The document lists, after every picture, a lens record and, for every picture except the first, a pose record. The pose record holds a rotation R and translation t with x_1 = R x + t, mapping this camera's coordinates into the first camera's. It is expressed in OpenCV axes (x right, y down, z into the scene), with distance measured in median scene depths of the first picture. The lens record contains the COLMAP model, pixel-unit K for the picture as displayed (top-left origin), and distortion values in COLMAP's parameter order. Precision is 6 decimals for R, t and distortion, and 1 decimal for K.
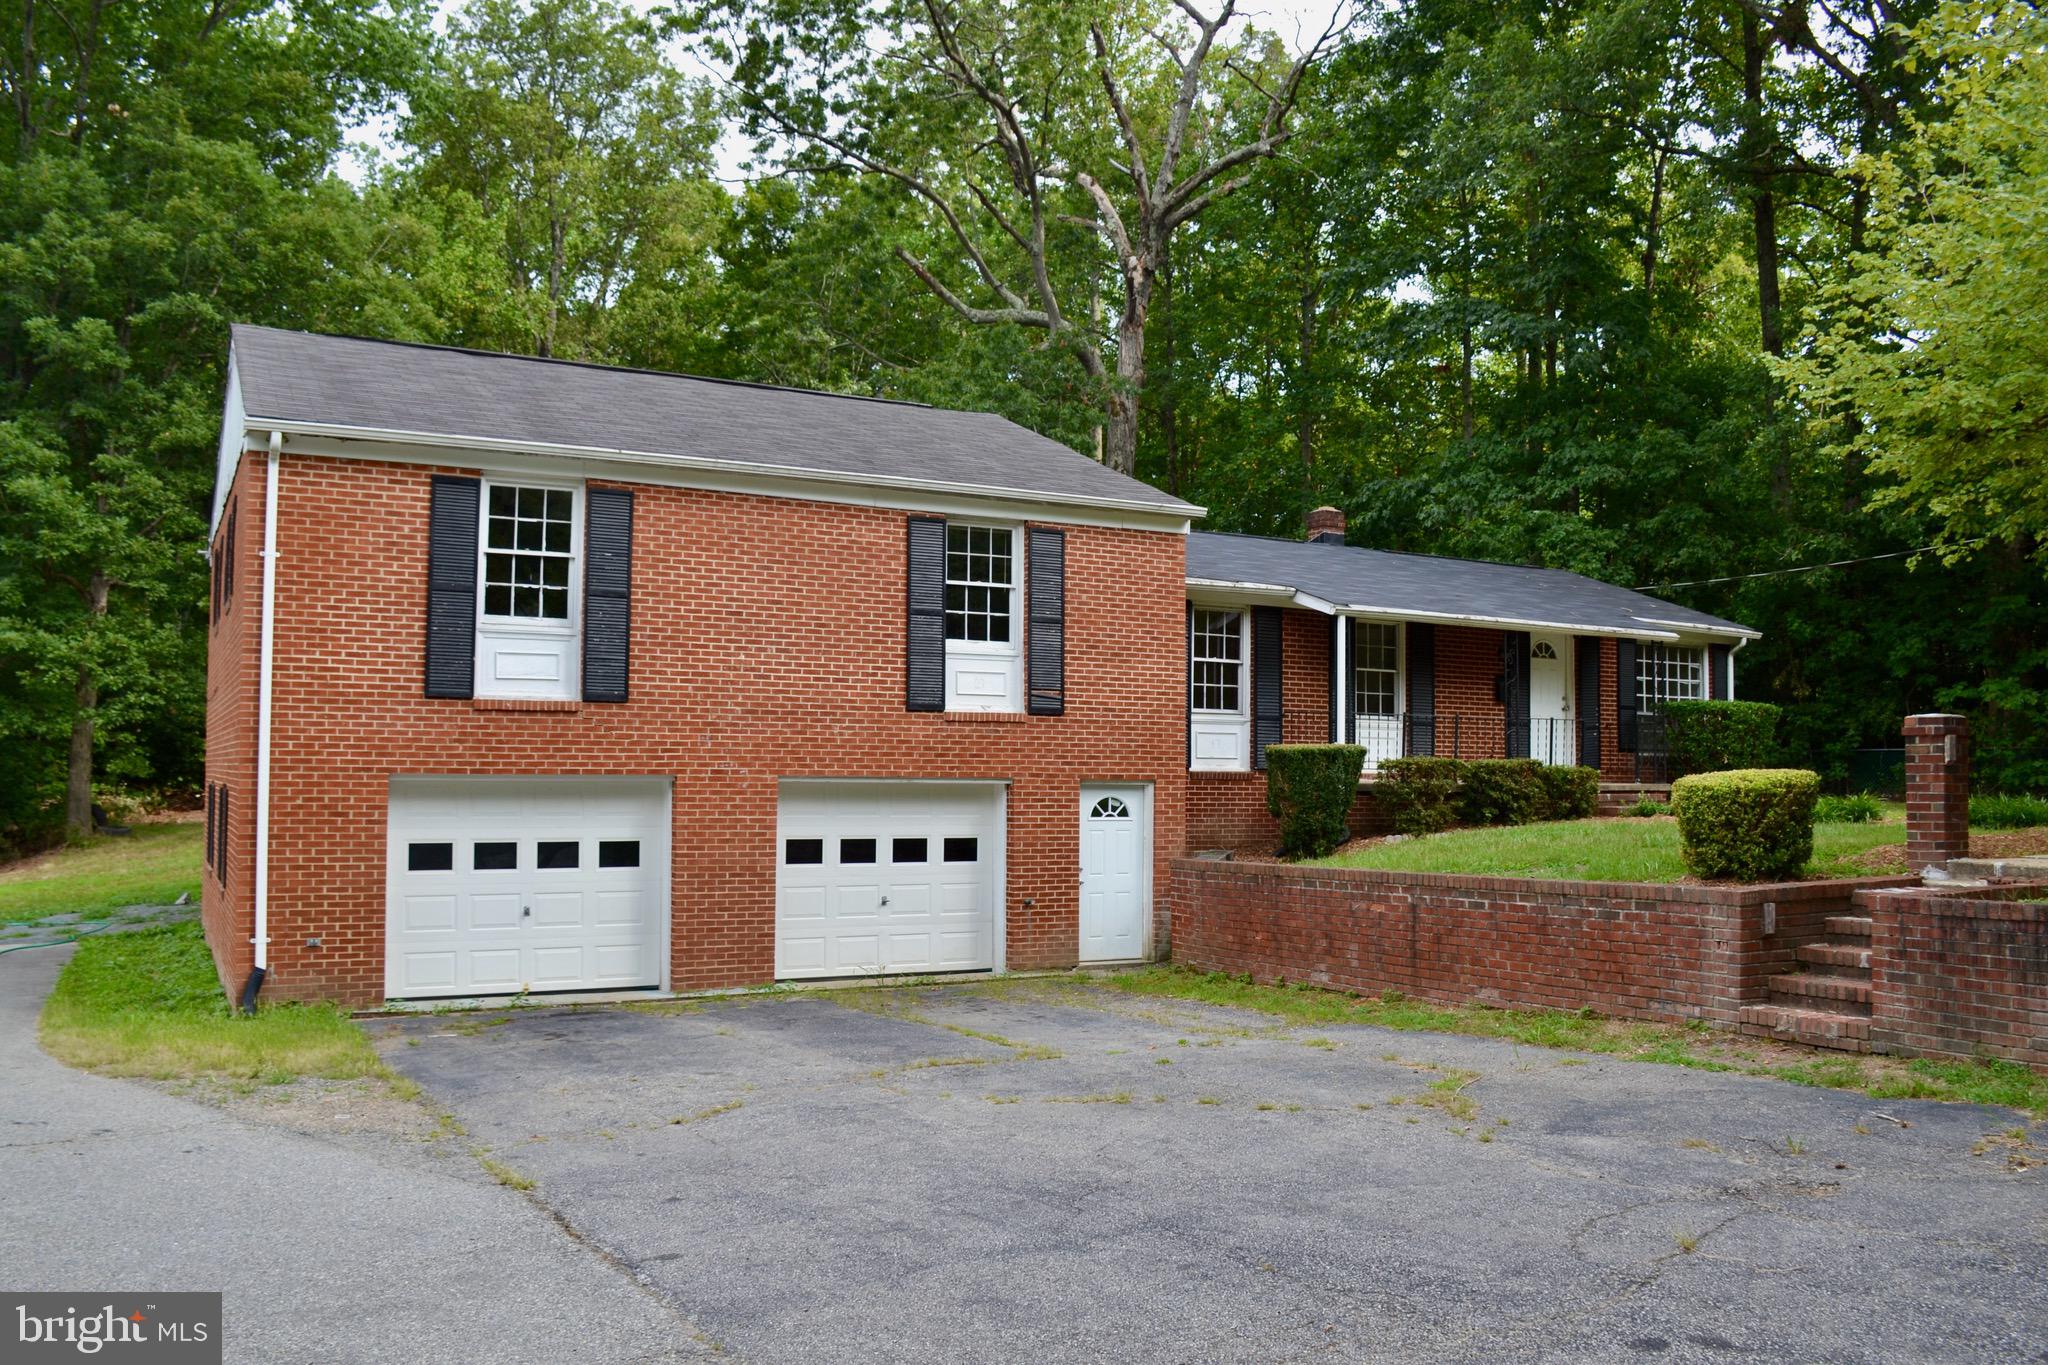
lens RADIAL K [[1610.1, 0, 1019.7], [0, 1610.1, 694.5], [0, 0, 1]] dist [-0.145389, 0.092680]
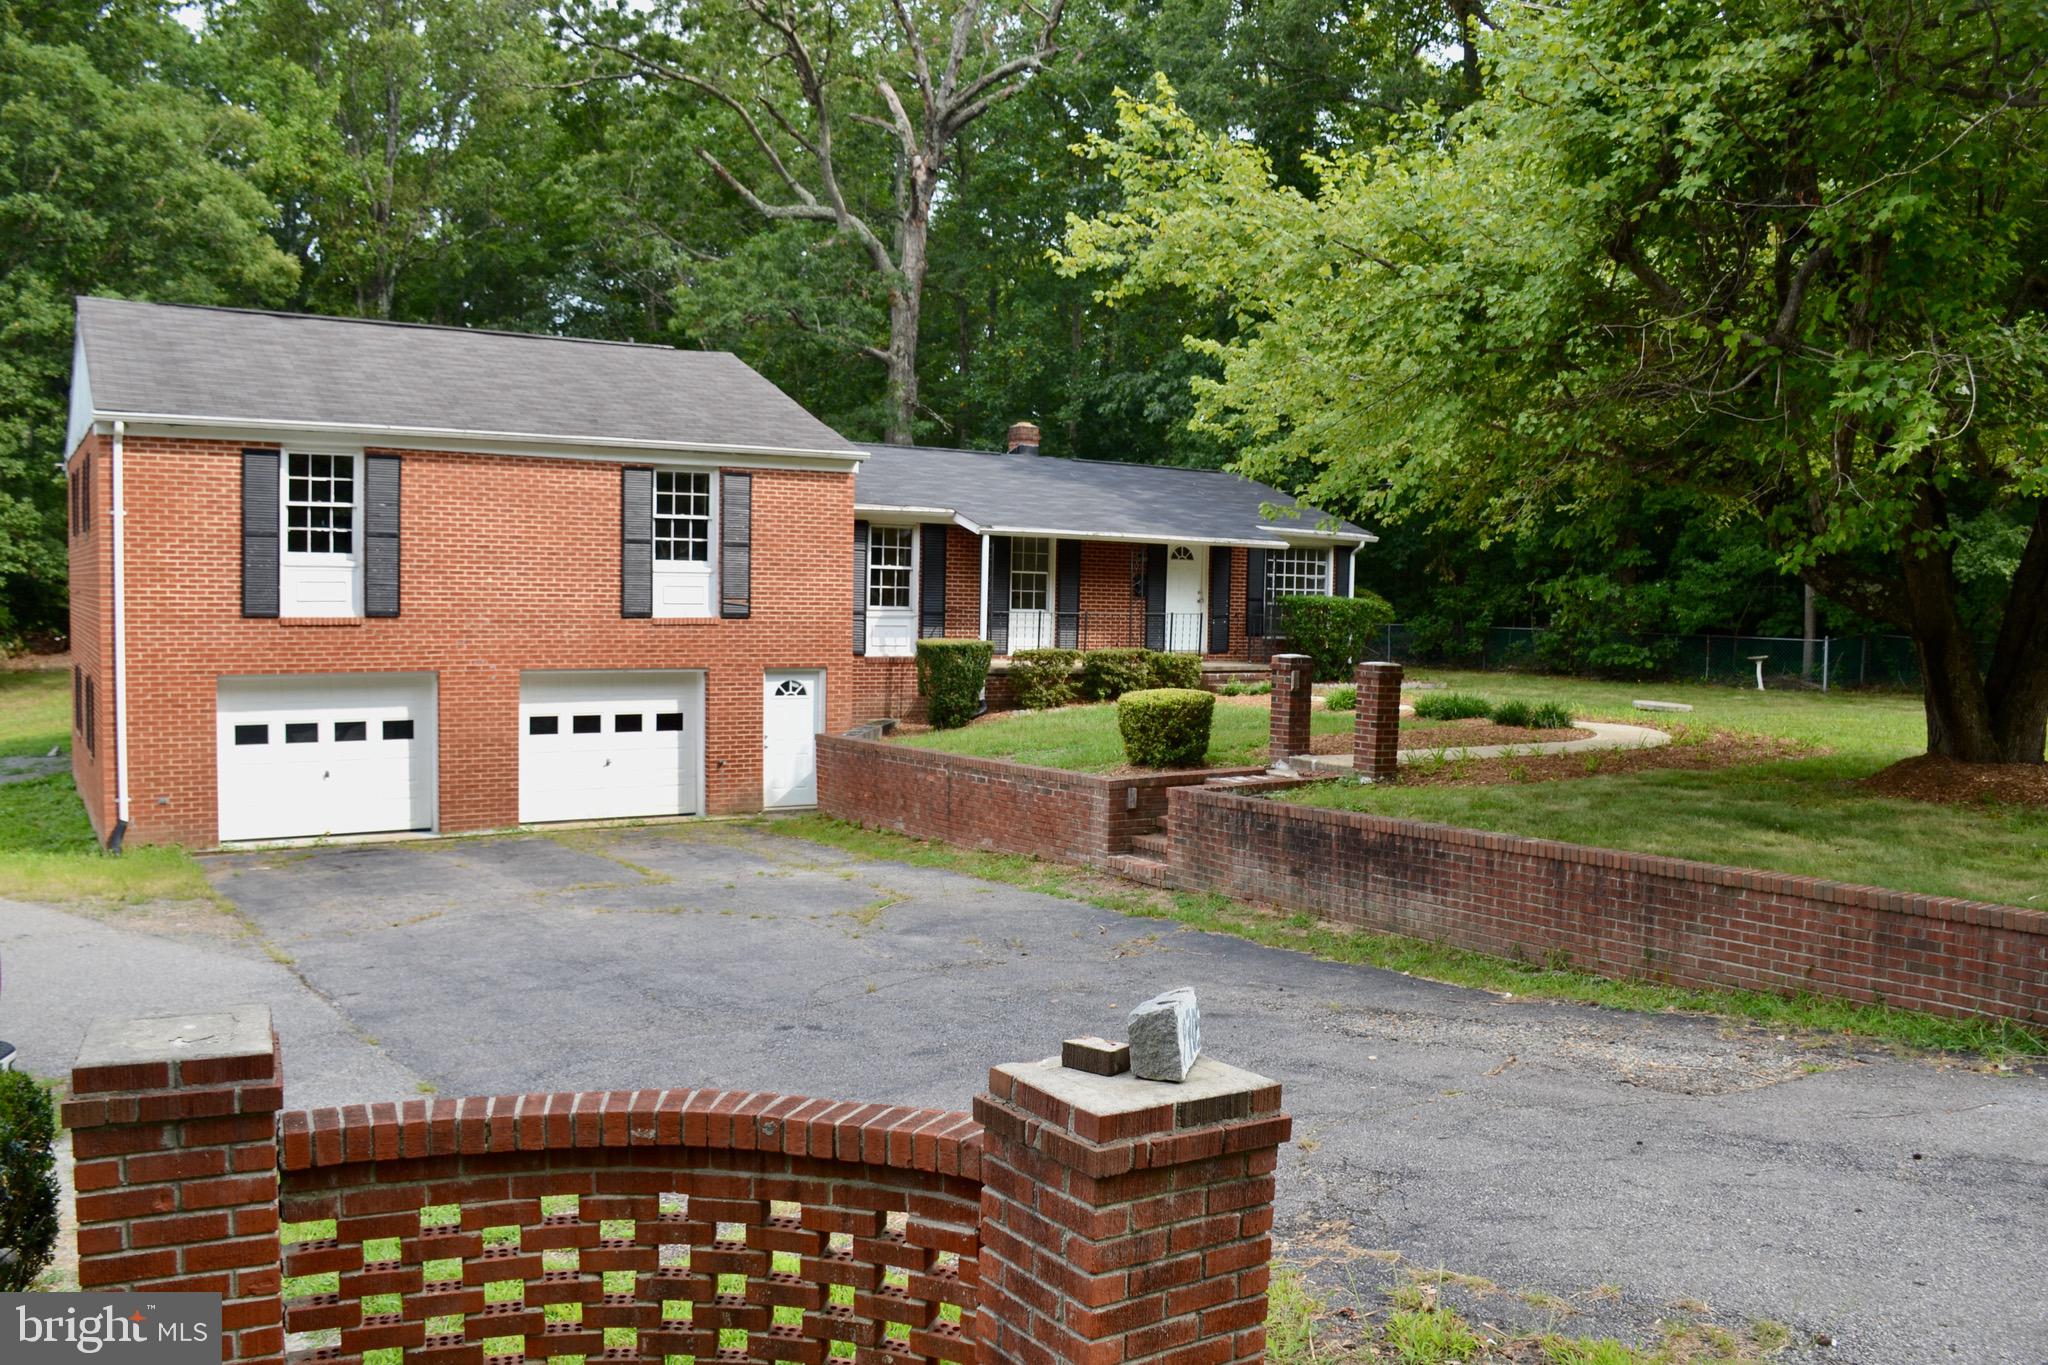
lens RADIAL K [[1610.1, 0, 1023.2], [0, 1610.1, 693.7], [0, 0, 1]] dist [-0.145389, 0.092680]
pose [[0.997010, 0.004830, 0.077121, 0.146556], [-0.013441, 0.993669, 0.111540, -0.073400], [-0.076094, -0.112243, 0.990763, -0.296214]]
